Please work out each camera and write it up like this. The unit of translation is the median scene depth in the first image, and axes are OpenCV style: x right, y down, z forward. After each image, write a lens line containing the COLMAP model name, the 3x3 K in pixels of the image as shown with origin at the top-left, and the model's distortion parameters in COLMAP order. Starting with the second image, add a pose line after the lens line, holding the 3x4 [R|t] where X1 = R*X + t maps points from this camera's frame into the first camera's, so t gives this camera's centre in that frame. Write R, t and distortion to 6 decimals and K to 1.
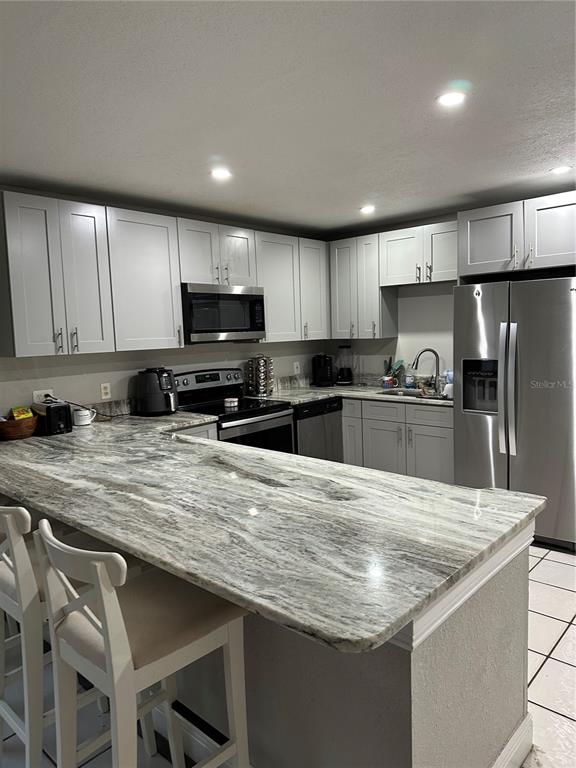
lens RADIAL K [[537.6, 0, 284.7], [0, 537.6, 381.1], [0, 0, 1]] dist [0.063258, -0.064381]
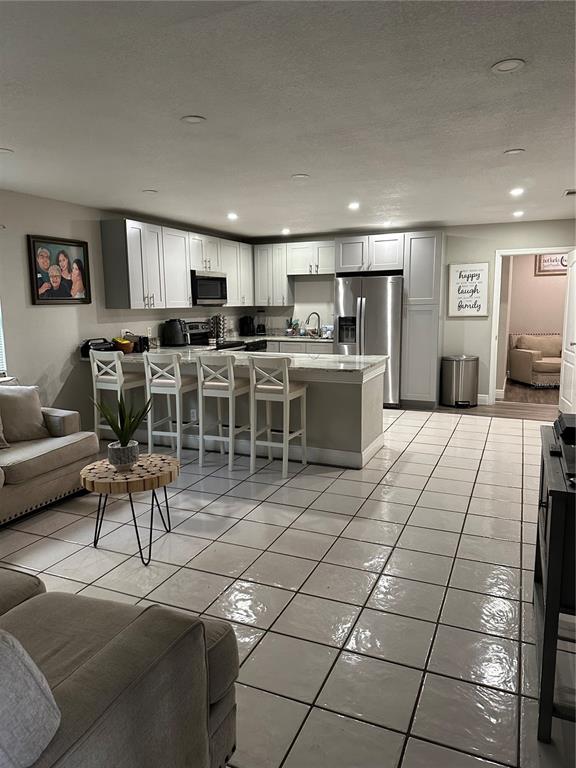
lens RADIAL K [[537.6, 0, 284.7], [0, 537.6, 381.1], [0, 0, 1]] dist [0.063258, -0.064381]
pose [[0.947308, -0.023769, 0.319441, -0.406003], [0.010058, 0.998959, 0.044502, 0.087833], [-0.320166, -0.038944, 0.946561, -0.653251]]
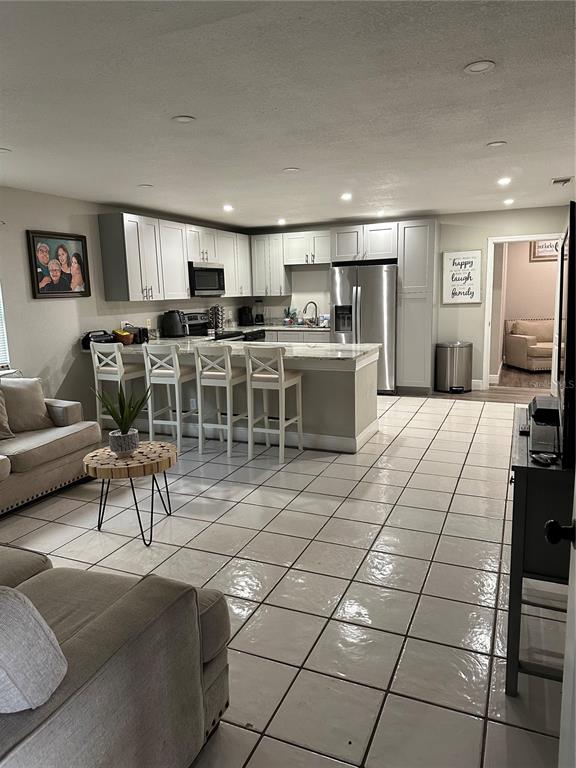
lens RADIAL K [[536.6, 0, 288.5], [0, 536.6, 381.8], [0, 0, 1]] dist [0.070815, -0.082788]
pose [[0.946284, -0.045062, 0.320180, -0.402015], [0.024851, 0.997448, 0.066932, 0.086829], [-0.322379, -0.055380, 0.944989, -0.688174]]
